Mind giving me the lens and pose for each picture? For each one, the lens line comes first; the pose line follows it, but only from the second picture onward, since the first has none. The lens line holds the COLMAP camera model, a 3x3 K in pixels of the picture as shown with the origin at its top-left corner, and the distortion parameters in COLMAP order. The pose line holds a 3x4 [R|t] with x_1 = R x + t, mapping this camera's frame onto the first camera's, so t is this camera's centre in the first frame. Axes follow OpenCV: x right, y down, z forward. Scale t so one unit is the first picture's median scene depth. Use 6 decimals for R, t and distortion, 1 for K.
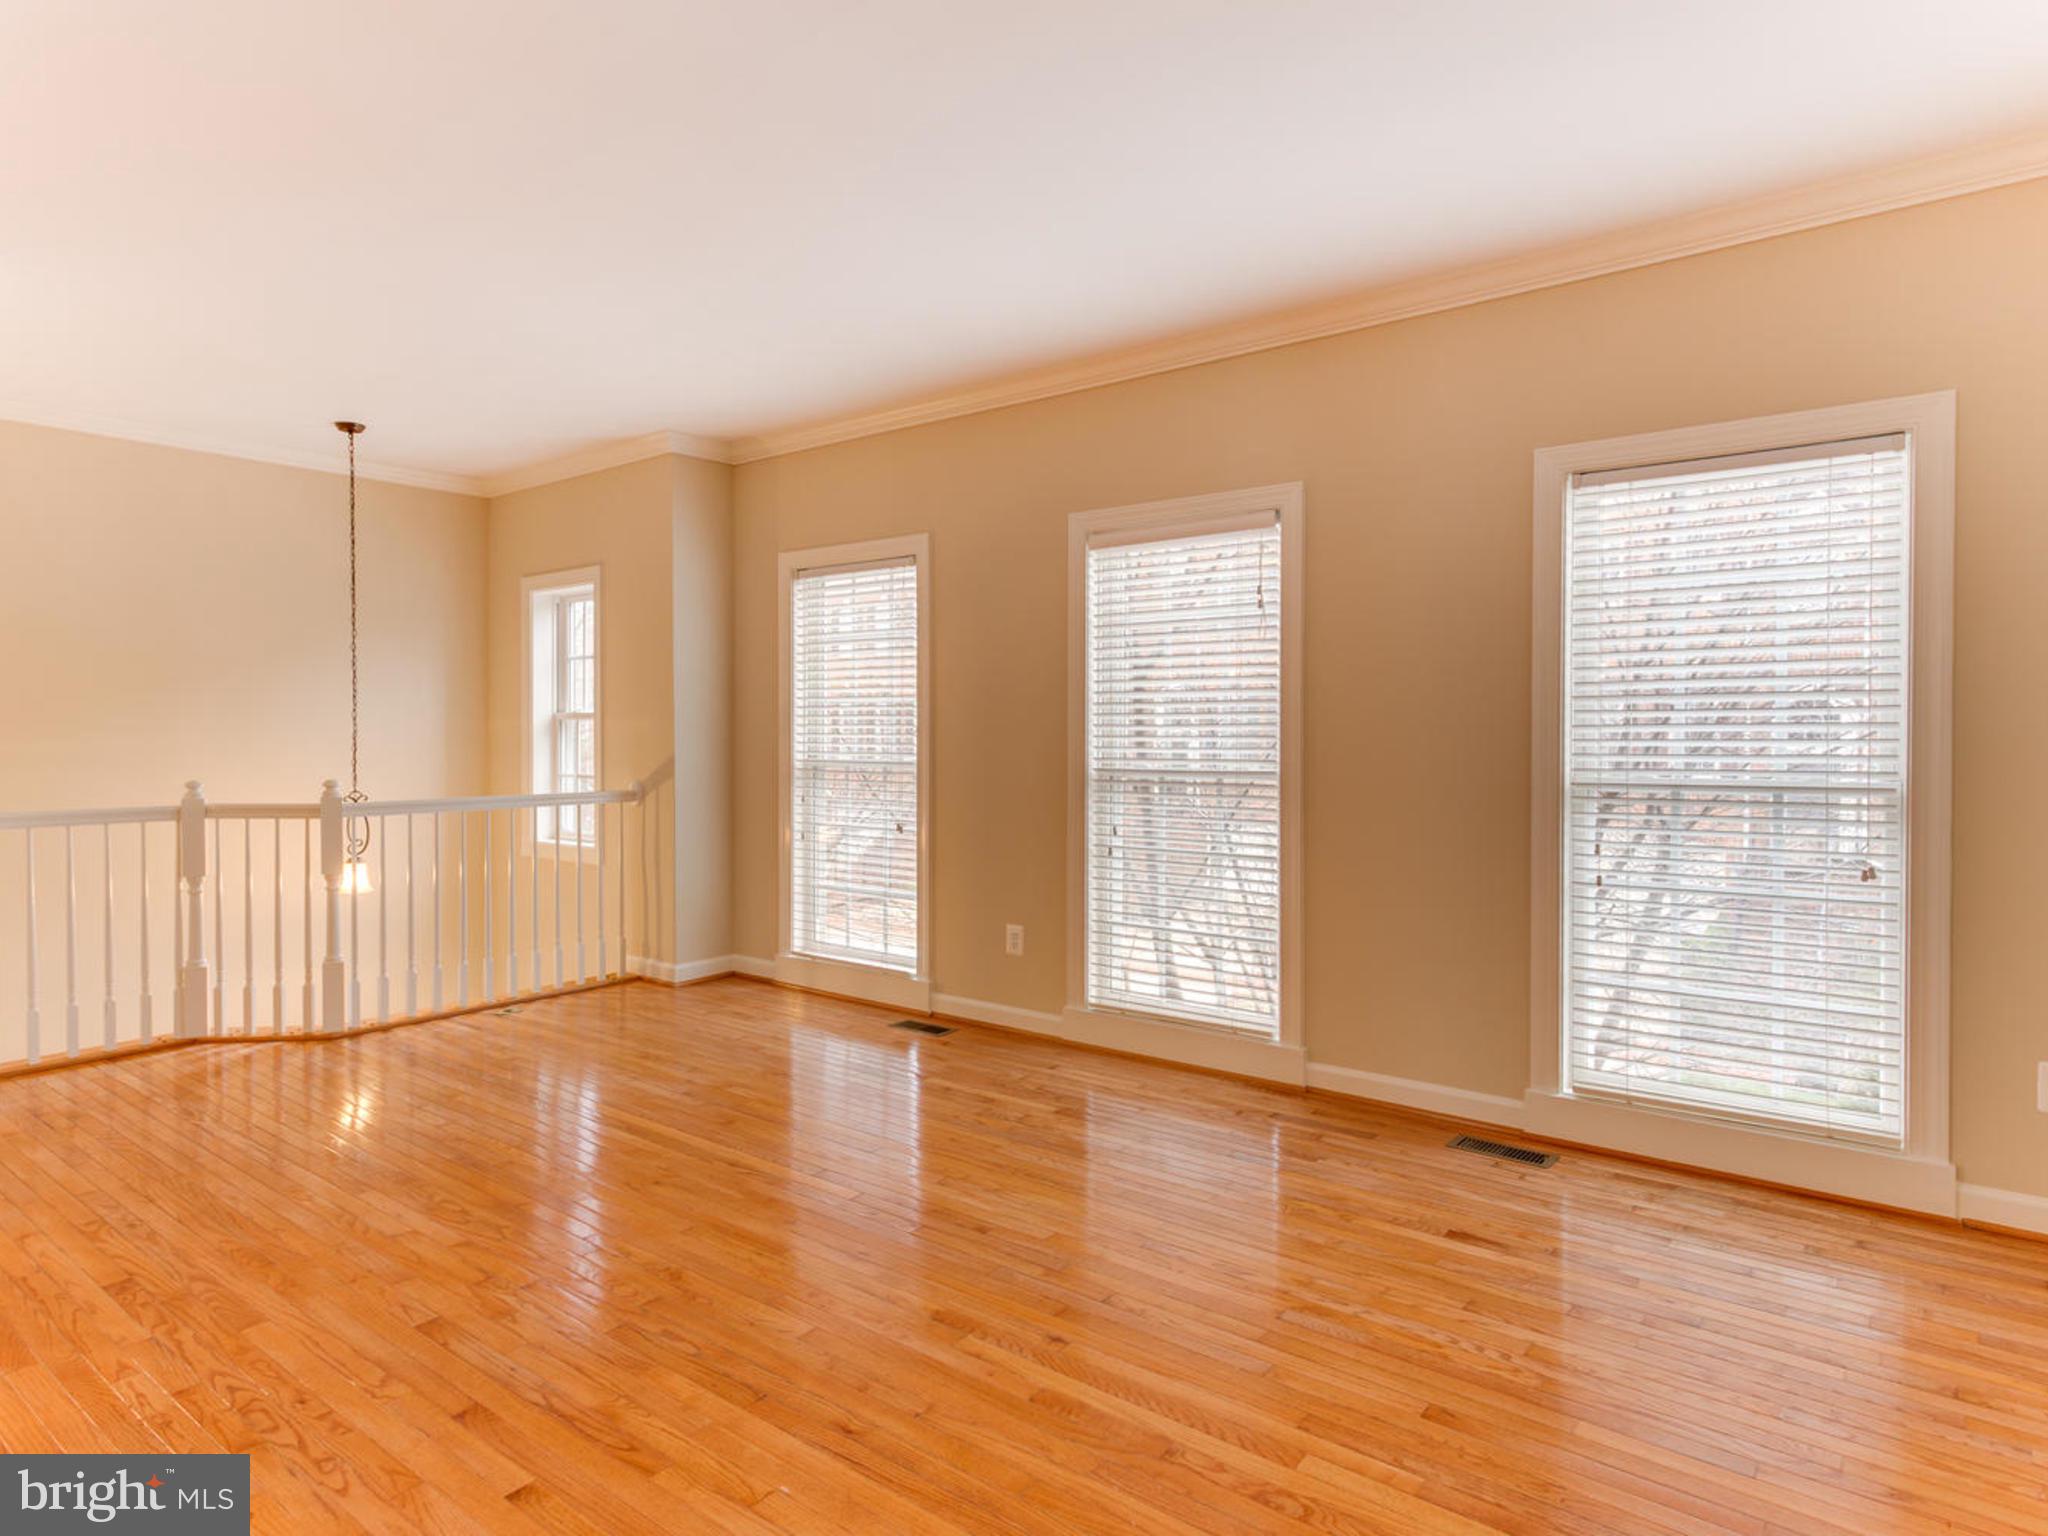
lens RADIAL K [[1112.0, 0, 1012.1], [0, 1112.0, 771.1], [0, 0, 1]] dist [0.002914, 0.000396]
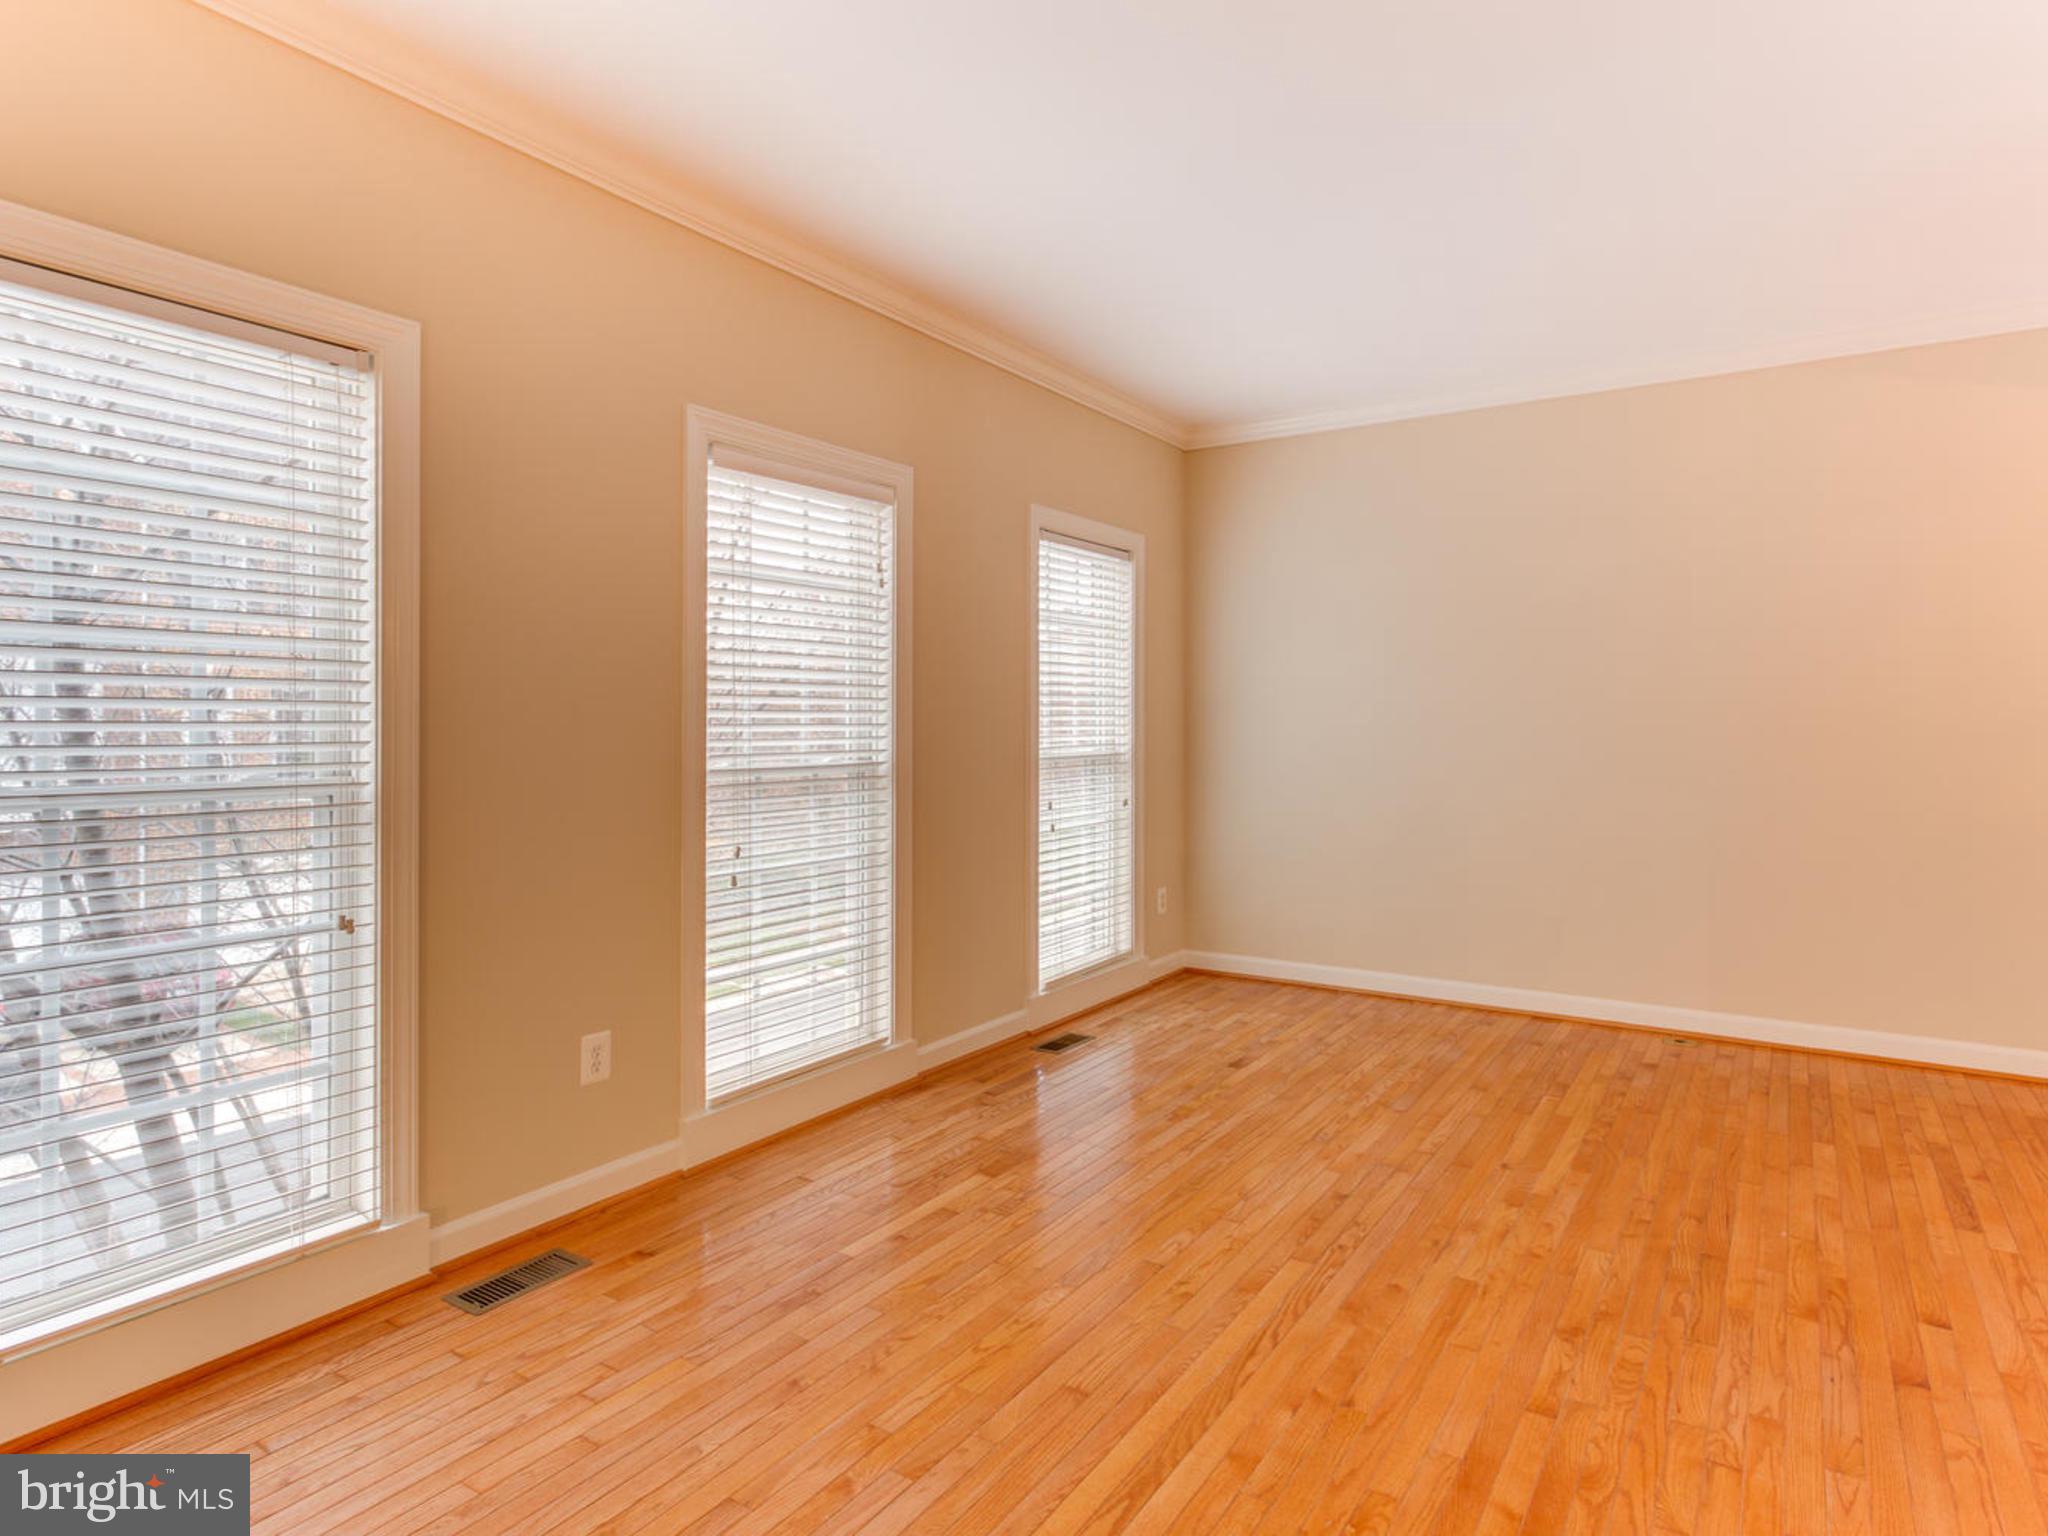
lens RADIAL K [[1153.2, 0, 1023.0], [0, 1153.2, 742.8], [0, 0, 1]] dist [0.002828, -0.002196]
pose [[-0.047428, -0.018346, 0.998706, -0.822800], [0.035552, 0.999167, 0.020043, -0.033377], [-0.998242, 0.036457, -0.046736, 1.012722]]
